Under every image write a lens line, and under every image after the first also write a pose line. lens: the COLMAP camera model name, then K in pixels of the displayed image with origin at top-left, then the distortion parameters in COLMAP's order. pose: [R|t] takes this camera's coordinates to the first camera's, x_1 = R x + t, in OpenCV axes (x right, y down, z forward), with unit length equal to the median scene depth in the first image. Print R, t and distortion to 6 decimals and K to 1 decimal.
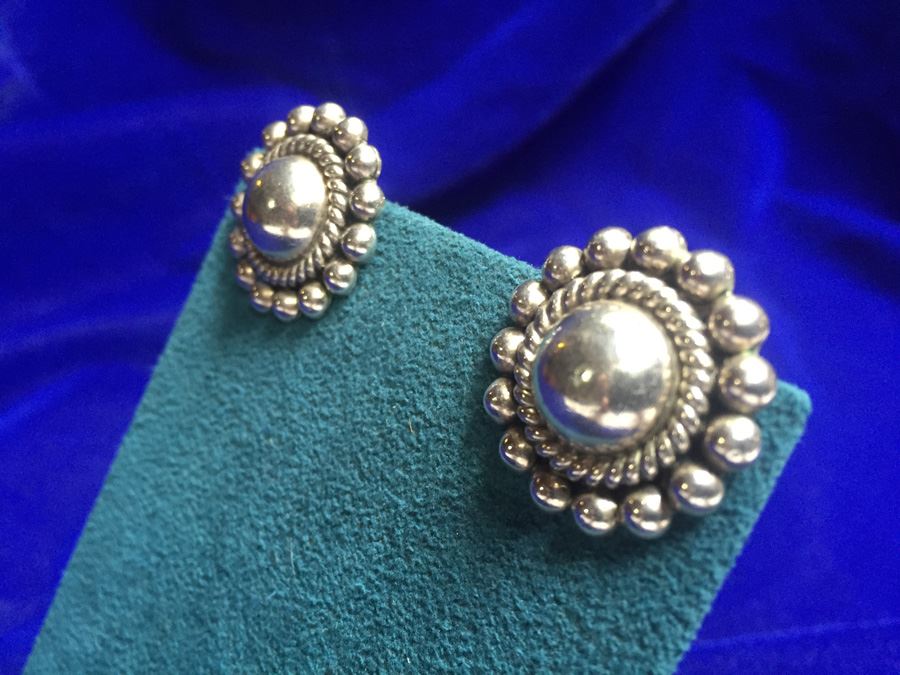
lens RADIAL K [[806.9, 0, 450.0], [0, 806.9, 337.5], [0, 0, 1]] dist [0.000957, -0.000753]
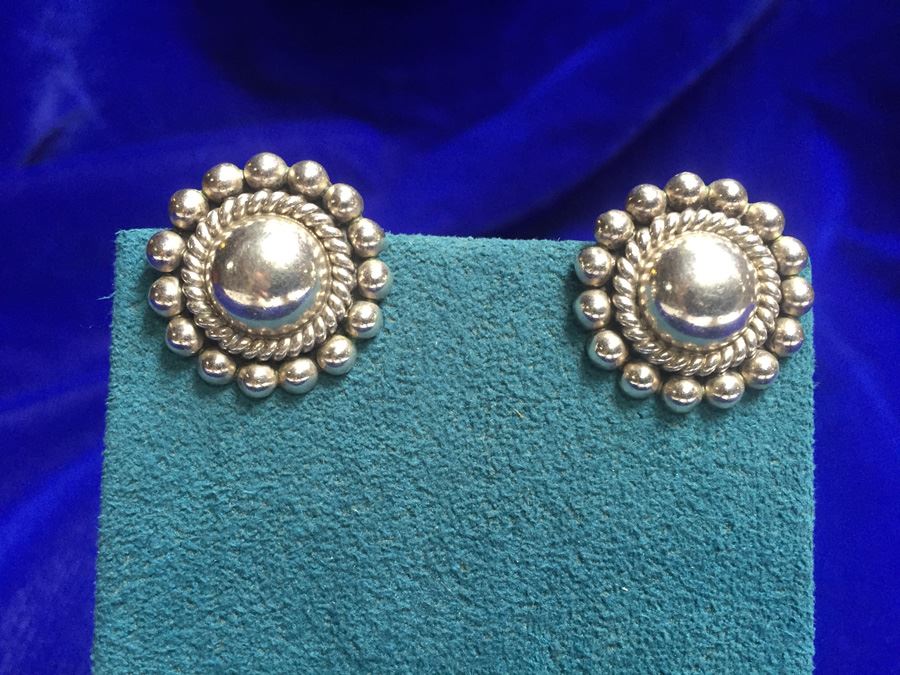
lens RADIAL K [[806.9, 0, 450.0], [0, 806.9, 337.5], [0, 0, 1]] dist [0.000957, -0.000753]
pose [[0.684235, -0.360257, 0.634065, -0.765626], [0.357026, 0.923619, 0.139497, -0.169255], [-0.635889, 0.130929, 0.760593, 0.216079]]
